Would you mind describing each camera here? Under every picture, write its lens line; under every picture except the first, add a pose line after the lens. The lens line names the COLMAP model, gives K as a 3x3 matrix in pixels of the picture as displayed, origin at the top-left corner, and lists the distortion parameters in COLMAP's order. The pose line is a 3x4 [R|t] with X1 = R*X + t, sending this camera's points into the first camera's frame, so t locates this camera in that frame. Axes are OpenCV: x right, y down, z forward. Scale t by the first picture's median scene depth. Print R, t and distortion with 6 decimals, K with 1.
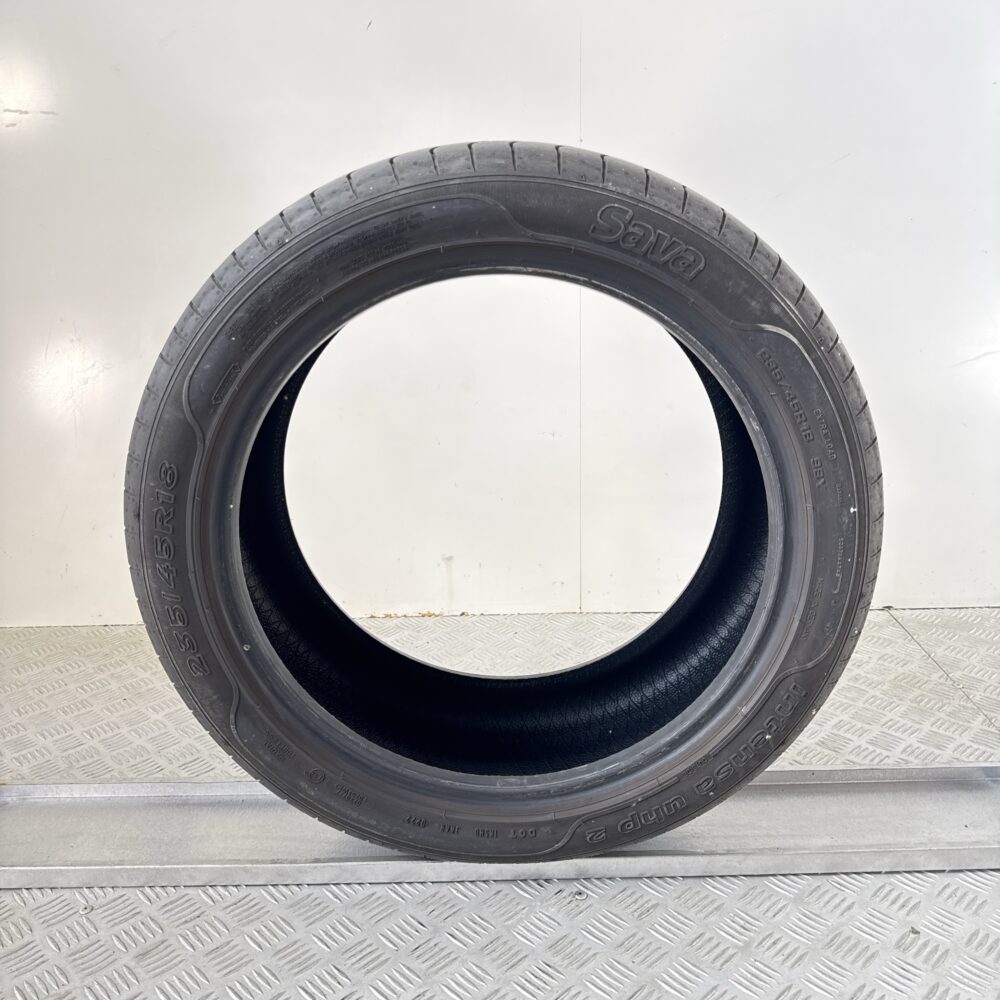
lens RADIAL K [[946.3, 0, 459.4], [0, 946.3, 498.1], [0, 0, 1]] dist [0.103596, -0.270063]
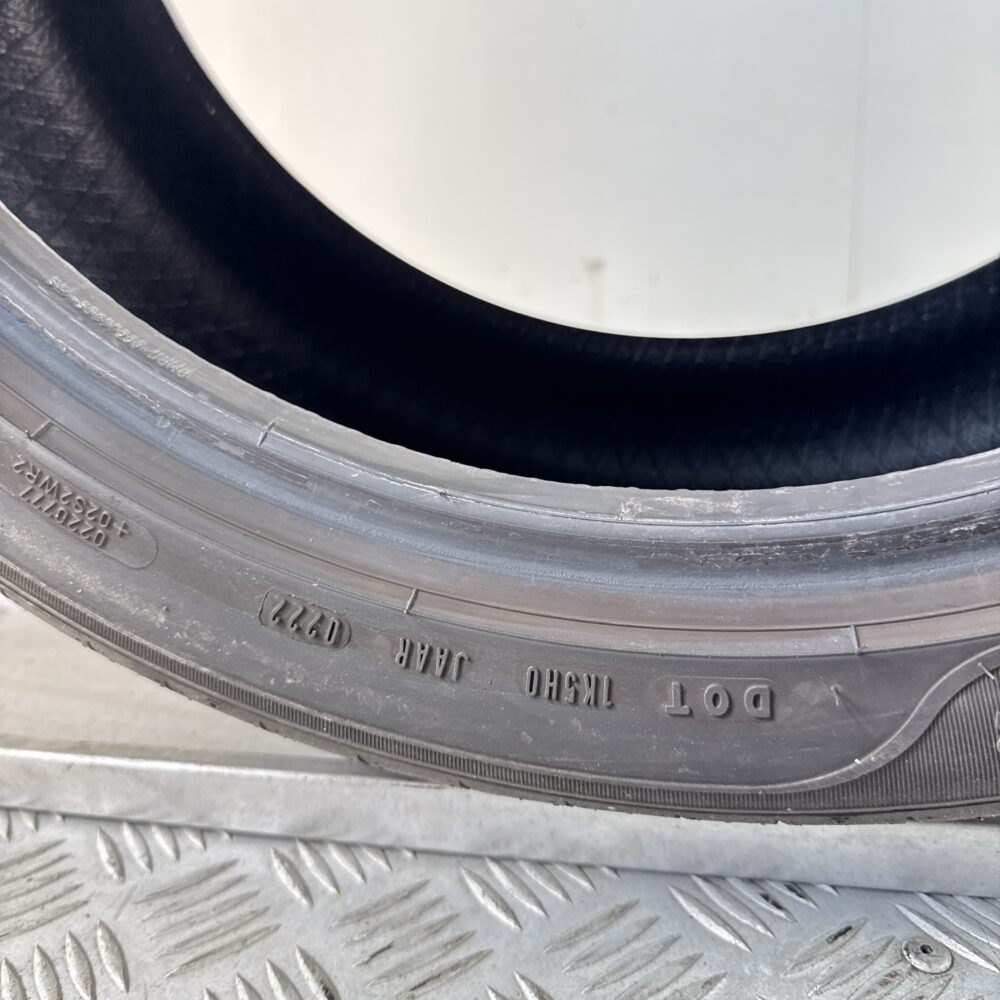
lens RADIAL K [[946.3, 0, 459.4], [0, 946.3, 498.1], [0, 0, 1]] dist [0.103596, -0.270063]
pose [[0.978189, 0.036381, -0.204507, 0.049428], [-0.027624, 0.998582, 0.045514, 0.288822], [0.205873, -0.038872, 0.977806, 0.745303]]
